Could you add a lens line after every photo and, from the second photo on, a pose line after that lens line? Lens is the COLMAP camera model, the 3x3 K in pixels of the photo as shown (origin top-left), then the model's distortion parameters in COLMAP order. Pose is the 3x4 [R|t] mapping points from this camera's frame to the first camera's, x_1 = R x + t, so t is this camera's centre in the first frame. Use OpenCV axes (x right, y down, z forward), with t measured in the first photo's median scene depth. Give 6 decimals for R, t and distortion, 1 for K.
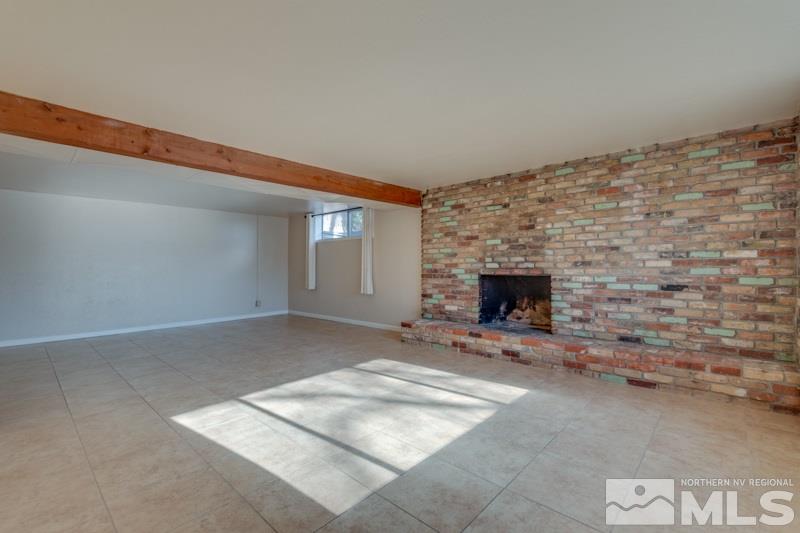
lens RADIAL K [[349.4, 0, 402.2], [0, 349.4, 269.3], [0, 0, 1]] dist [0.002075, -0.000204]
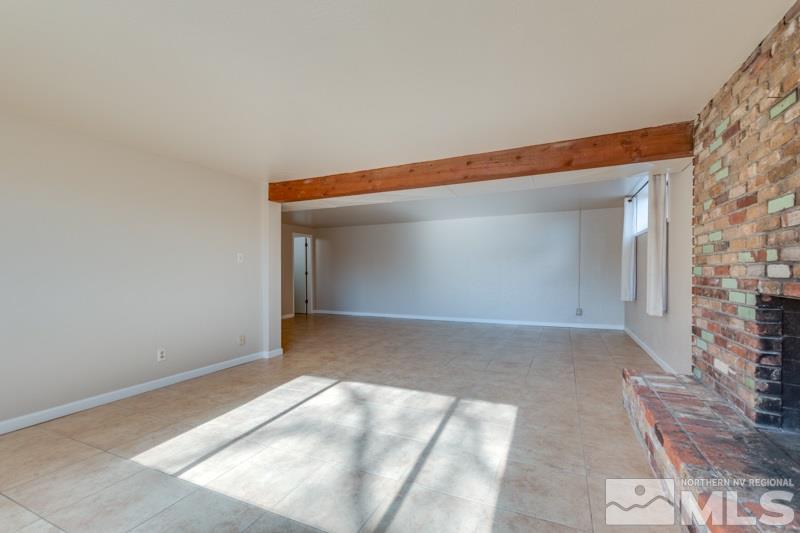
lens RADIAL K [[349.4, 0, 402.2], [0, 349.4, 269.3], [0, 0, 1]] dist [0.002075, -0.000204]
pose [[0.314311, 0.001711, -0.949319, 0.535054], [-0.005294, 0.999986, 0.000050, -0.011699], [0.949305, 0.005010, 0.314315, 0.592544]]
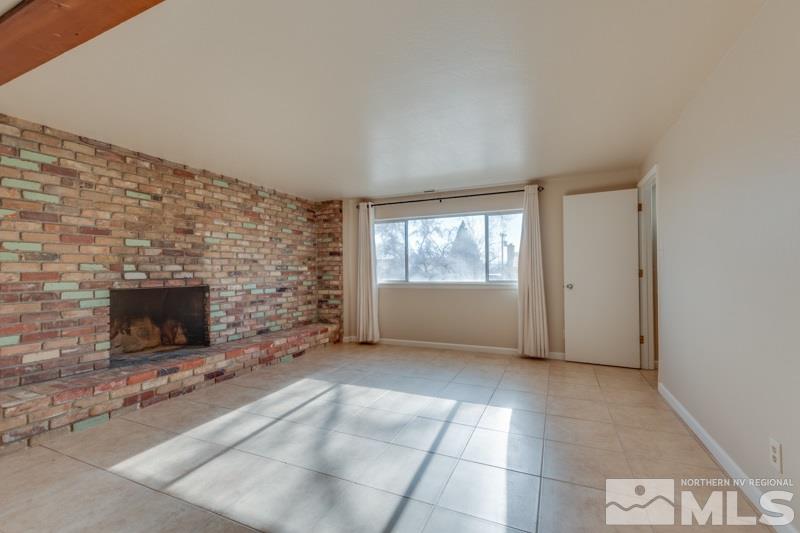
lens RADIAL K [[349.4, 0, 402.2], [0, 349.4, 269.3], [0, 0, 1]] dist [0.002075, -0.000204]
pose [[-0.316517, 0.016314, 0.948447, -0.660577], [0.017702, 0.999780, -0.011289, -0.007008], [-0.948422, 0.013216, -0.316736, 0.801934]]
